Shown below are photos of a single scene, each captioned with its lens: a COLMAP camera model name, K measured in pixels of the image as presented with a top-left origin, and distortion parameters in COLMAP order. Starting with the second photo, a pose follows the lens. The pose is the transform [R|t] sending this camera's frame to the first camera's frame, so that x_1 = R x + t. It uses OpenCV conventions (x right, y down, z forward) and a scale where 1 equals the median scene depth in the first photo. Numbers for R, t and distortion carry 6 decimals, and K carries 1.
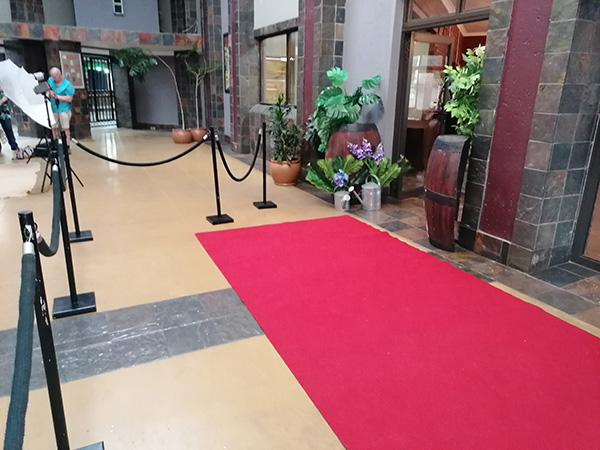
lens RADIAL K [[446.9, 0, 298.2], [0, 446.9, 226.4], [0, 0, 1]] dist [0.056228, -0.040139]
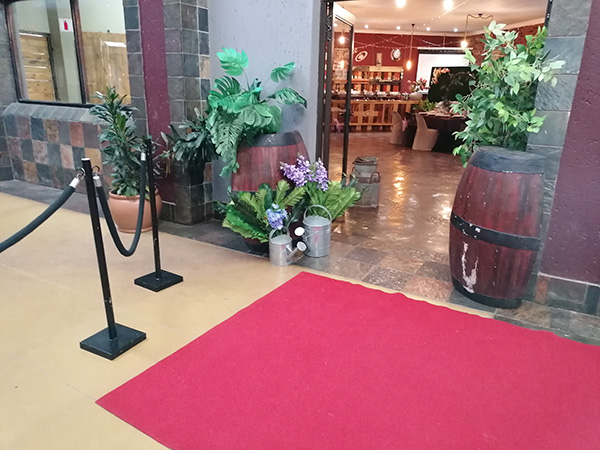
lens RADIAL K [[446.9, 0, 300.1], [0, 446.9, 228.1], [0, 0, 1]] dist [0.056228, -0.040139]
pose [[0.828922, -0.163712, 0.534870, -0.232432], [0.156316, 0.985913, 0.059514, -0.125784], [-0.537078, 0.034276, 0.842836, 0.428474]]
